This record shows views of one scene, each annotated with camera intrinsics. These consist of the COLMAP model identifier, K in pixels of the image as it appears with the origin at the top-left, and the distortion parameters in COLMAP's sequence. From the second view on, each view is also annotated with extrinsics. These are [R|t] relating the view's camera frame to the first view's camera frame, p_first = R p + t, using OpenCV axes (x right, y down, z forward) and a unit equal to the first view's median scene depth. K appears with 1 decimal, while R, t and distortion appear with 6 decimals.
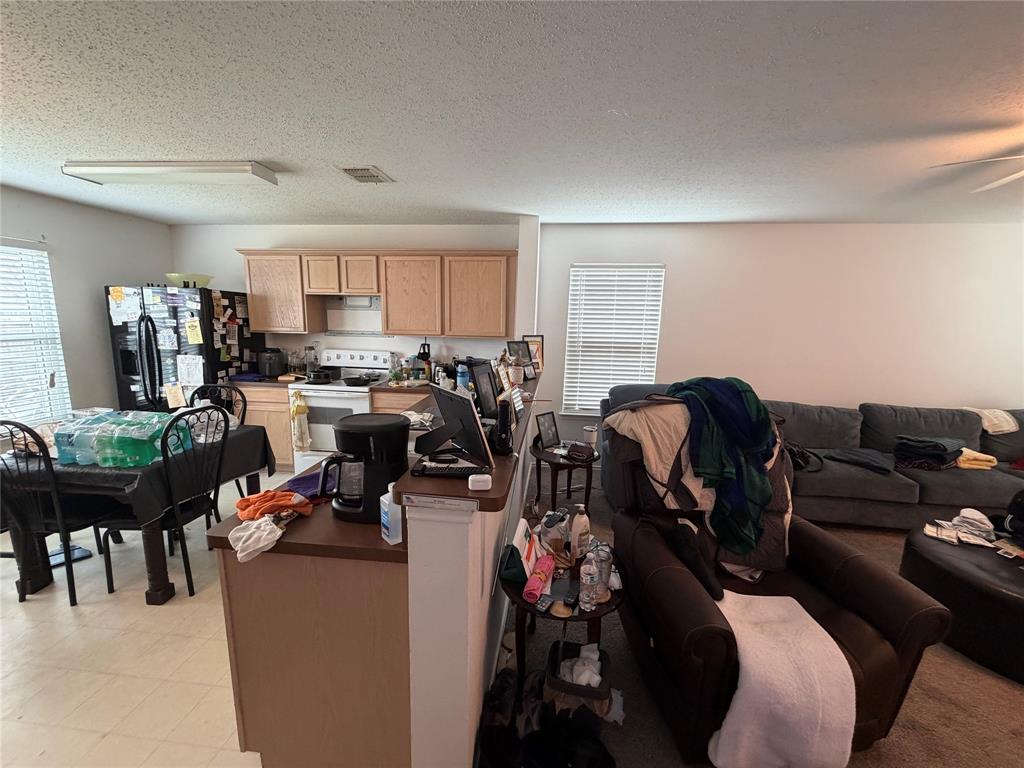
lens RADIAL K [[415.8, 0, 512.0], [0, 415.8, 384.0], [0, 0, 1]] dist [0.001709, -0.000261]
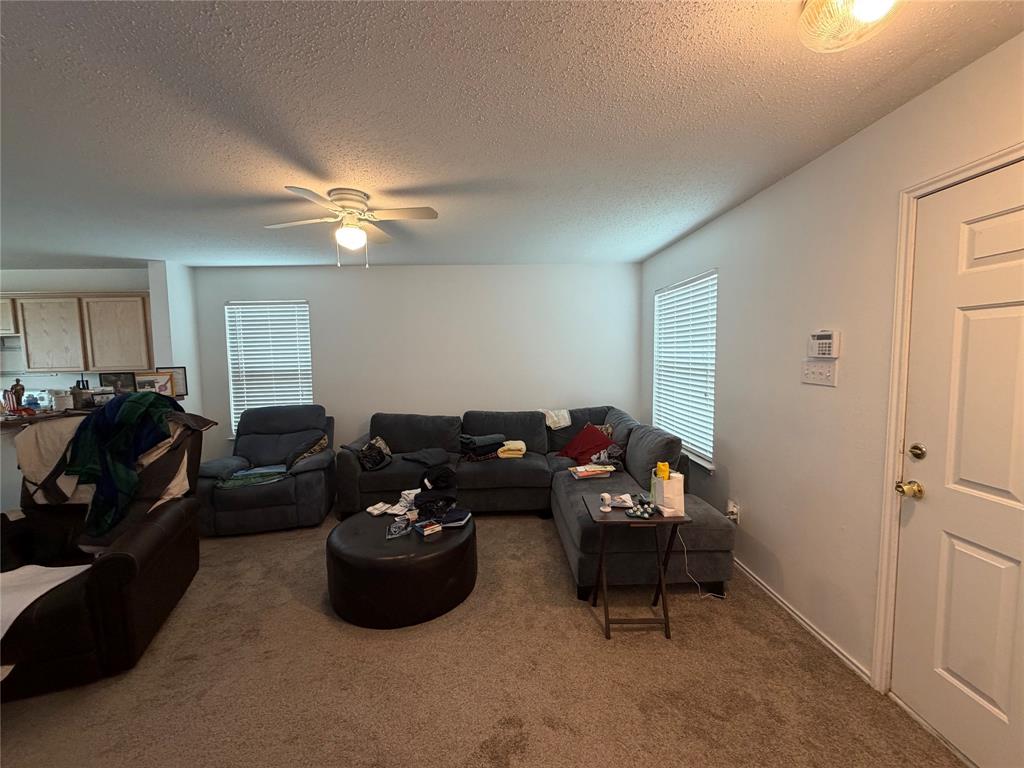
lens RADIAL K [[415.8, 0, 512.0], [0, 415.8, 384.0], [0, 0, 1]] dist [0.001709, -0.000261]
pose [[0.988131, -0.050853, 0.144951, 0.779229], [0.062214, 0.995244, -0.074956, 0.064501], [-0.140449, 0.083084, 0.986596, -0.201621]]
